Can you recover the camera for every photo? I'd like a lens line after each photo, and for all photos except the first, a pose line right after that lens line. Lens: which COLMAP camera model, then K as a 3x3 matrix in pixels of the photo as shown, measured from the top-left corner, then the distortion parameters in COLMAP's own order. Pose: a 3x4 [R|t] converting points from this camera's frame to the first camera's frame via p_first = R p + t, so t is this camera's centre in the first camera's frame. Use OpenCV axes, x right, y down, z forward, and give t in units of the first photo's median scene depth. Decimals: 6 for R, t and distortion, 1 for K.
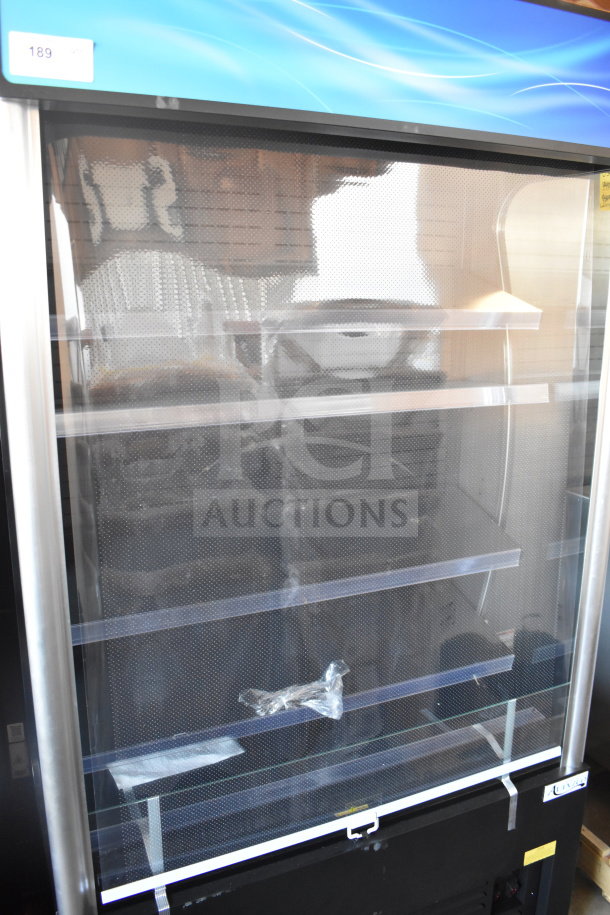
lens RADIAL K [[752.1, 0, 305.0], [0, 752.1, 457.5], [0, 0, 1]] dist [-0.096018, 0.010941]
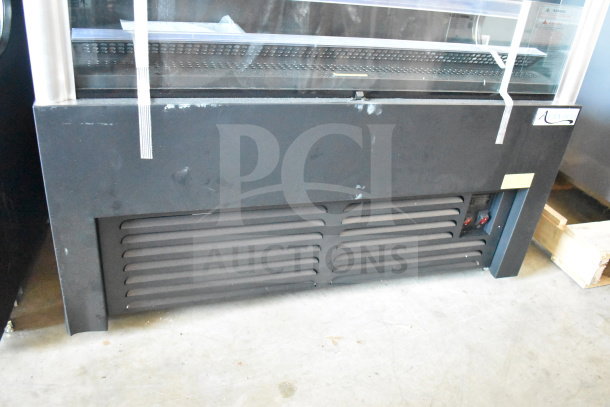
lens RADIAL K [[519.2, 0, 305.0], [0, 519.2, 203.5], [0, 0, 1]] dist [-0.091798, 0.010522]
pose [[0.989635, 0.138628, -0.037480, 0.048711], [-0.122249, 0.950205, 0.286646, 0.418326], [0.075351, -0.279093, 0.957303, 0.255316]]
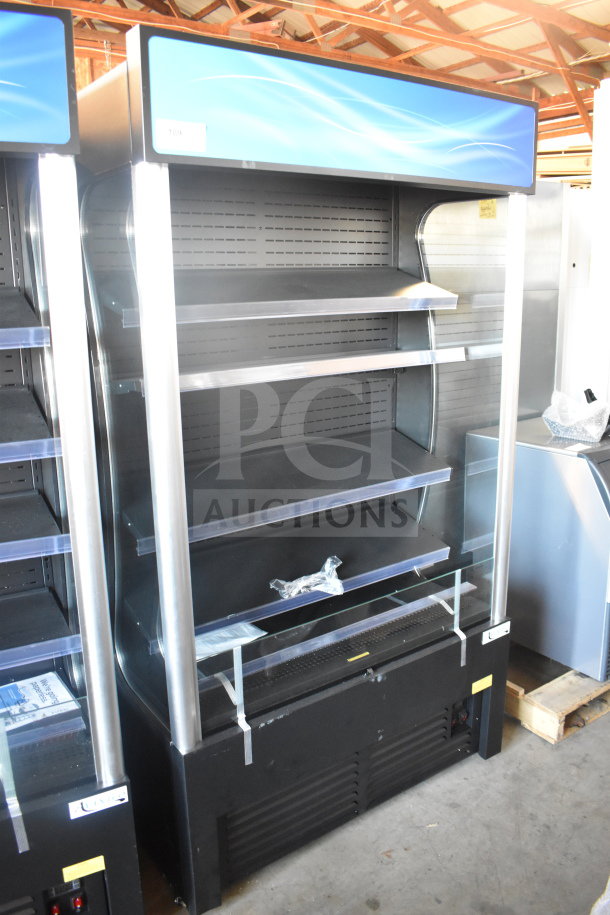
lens RADIAL K [[718.4, 0, 305.0], [0, 718.4, 457.5], [0, 0, 1]] dist [-0.096298, 0.002562]
pose [[0.982011, -0.070537, 0.175155, -0.227813], [0.067900, 0.997471, 0.021011, 0.061916], [-0.176194, -0.008740, 0.984317, -0.288307]]
